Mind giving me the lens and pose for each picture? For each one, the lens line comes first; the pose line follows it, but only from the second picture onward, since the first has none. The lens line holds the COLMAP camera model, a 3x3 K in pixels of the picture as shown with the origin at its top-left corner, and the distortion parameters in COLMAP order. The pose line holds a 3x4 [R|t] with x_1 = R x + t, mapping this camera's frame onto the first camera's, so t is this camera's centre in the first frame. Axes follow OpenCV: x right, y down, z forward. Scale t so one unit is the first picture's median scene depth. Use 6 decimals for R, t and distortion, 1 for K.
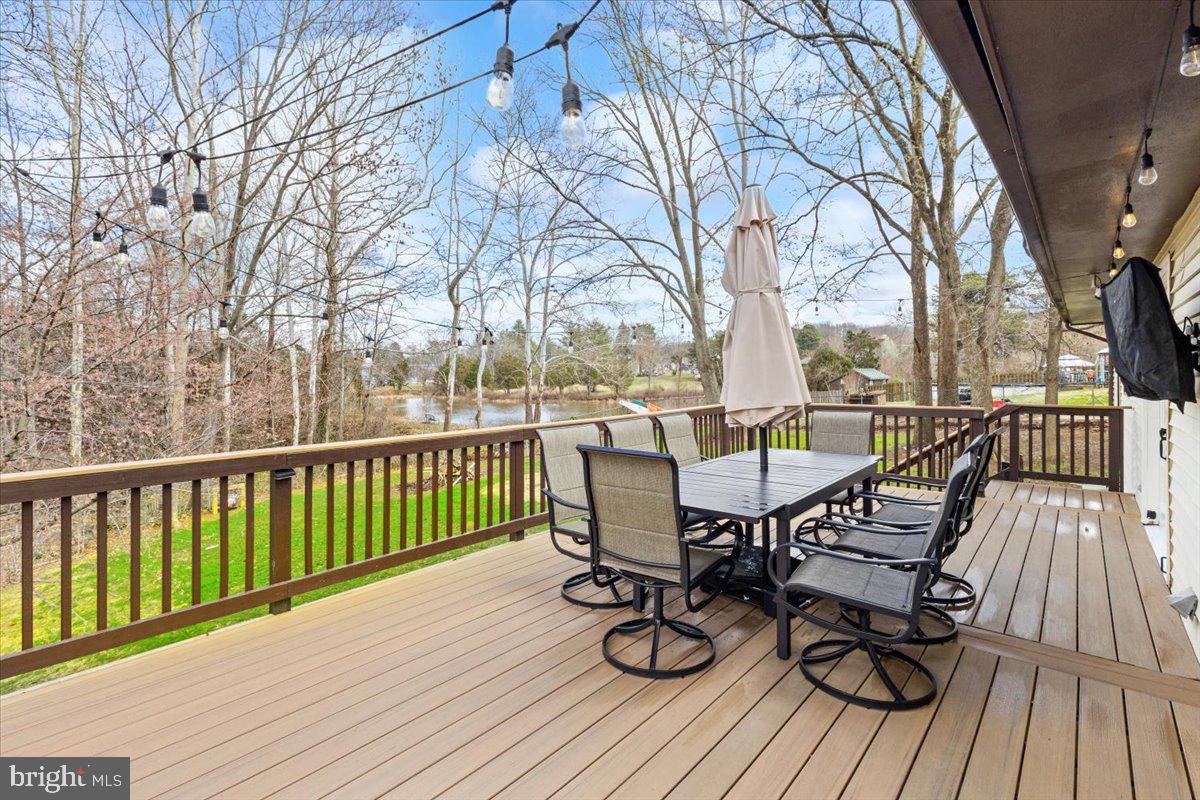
lens RADIAL K [[558.6, 0, 606.7], [0, 558.6, 376.1], [0, 0, 1]] dist [0.000340, 0.000808]
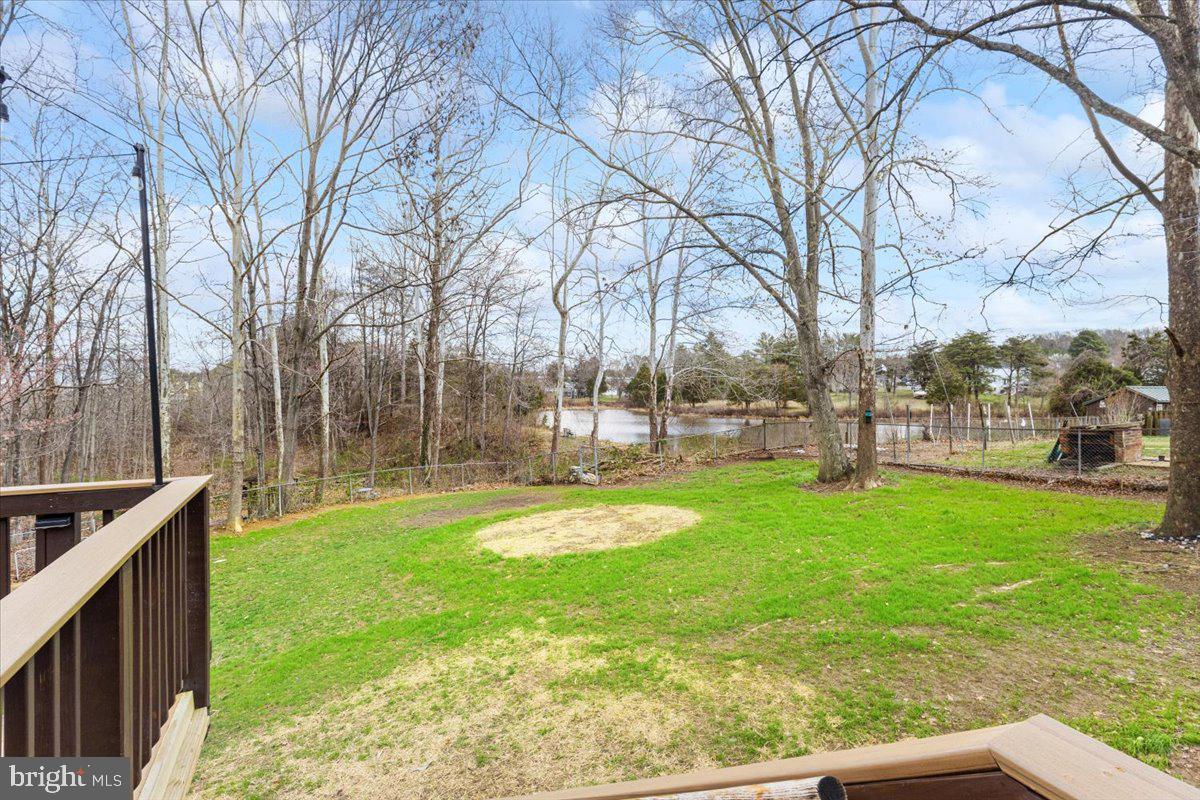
lens RADIAL K [[558.6, 0, 606.7], [0, 558.6, 376.1], [0, 0, 1]] dist [0.000340, 0.000808]
pose [[0.936103, 0.005116, -0.351688, 0.080364], [-0.013568, 0.999675, -0.021572, -0.002121], [0.351463, 0.024966, 0.935869, 0.109763]]
